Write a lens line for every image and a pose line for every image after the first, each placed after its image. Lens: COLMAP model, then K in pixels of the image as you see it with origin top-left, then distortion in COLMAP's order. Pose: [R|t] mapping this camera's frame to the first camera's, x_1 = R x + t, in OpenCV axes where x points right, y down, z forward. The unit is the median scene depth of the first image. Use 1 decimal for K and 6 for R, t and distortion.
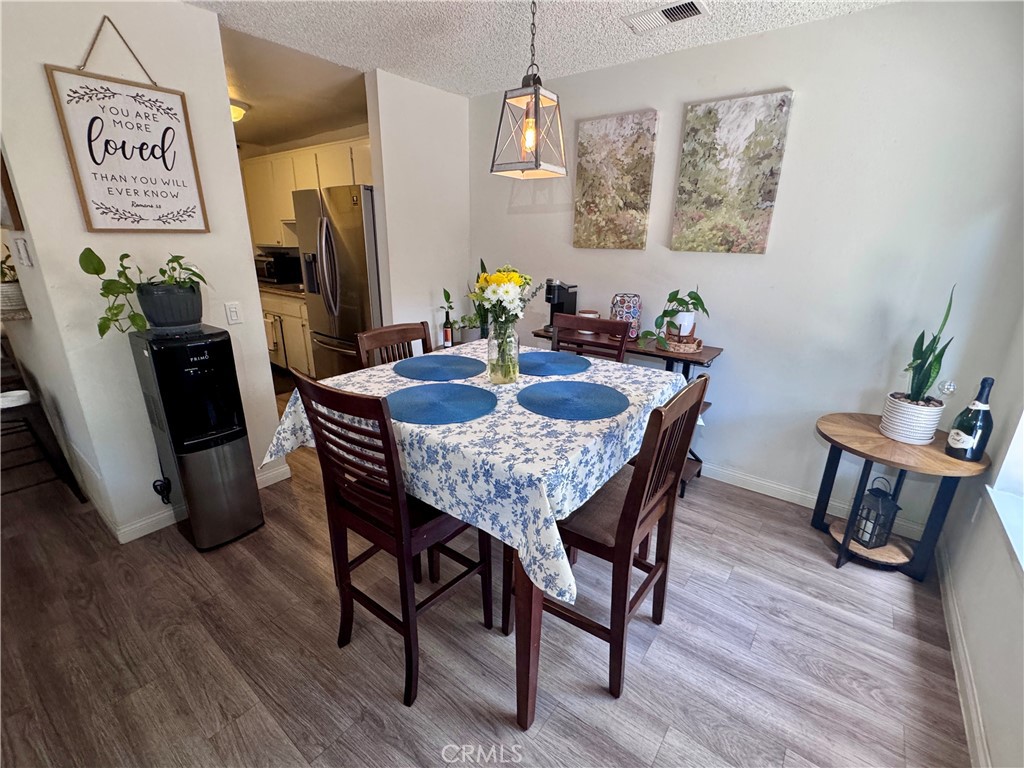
lens RADIAL K [[451.0, 0, 509.7], [0, 451.0, 384.2], [0, 0, 1]] dist [-0.004234, 0.000510]
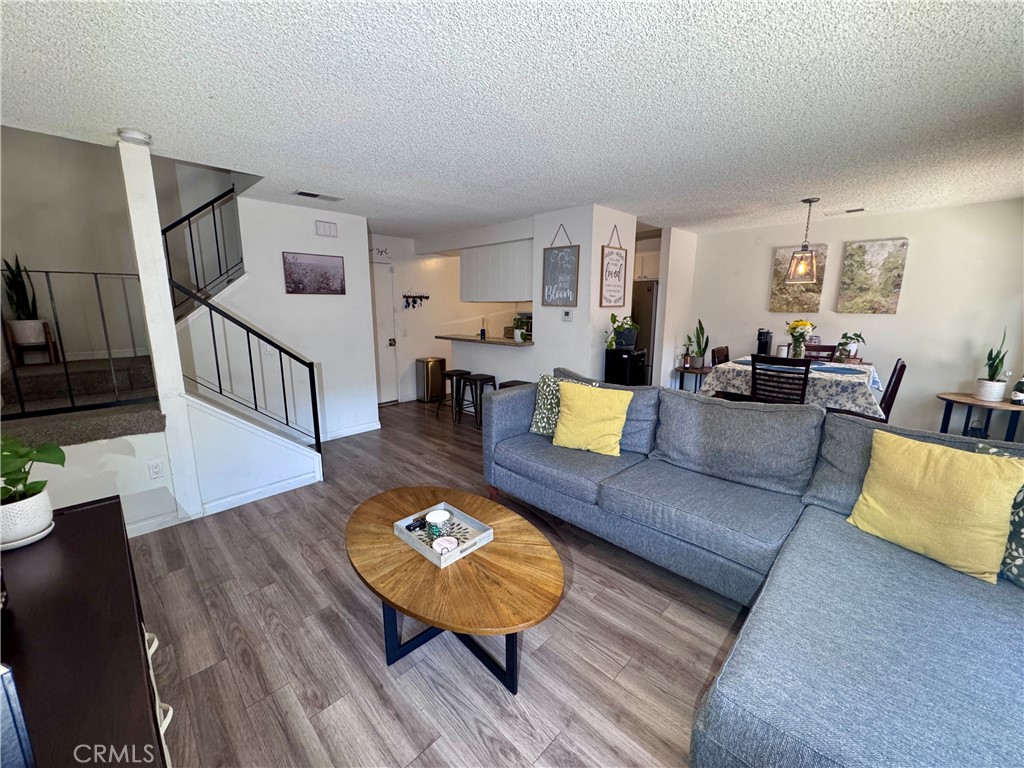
lens RADIAL K [[410.5, 0, 508.1], [0, 410.5, 383.2], [0, 0, 1]] dist [-0.005756, 0.000106]
pose [[0.992520, 0.011494, -0.121543, -1.054999], [-0.026688, 0.991907, -0.124130, 0.326502], [0.119132, 0.126445, 0.984794, -1.087187]]
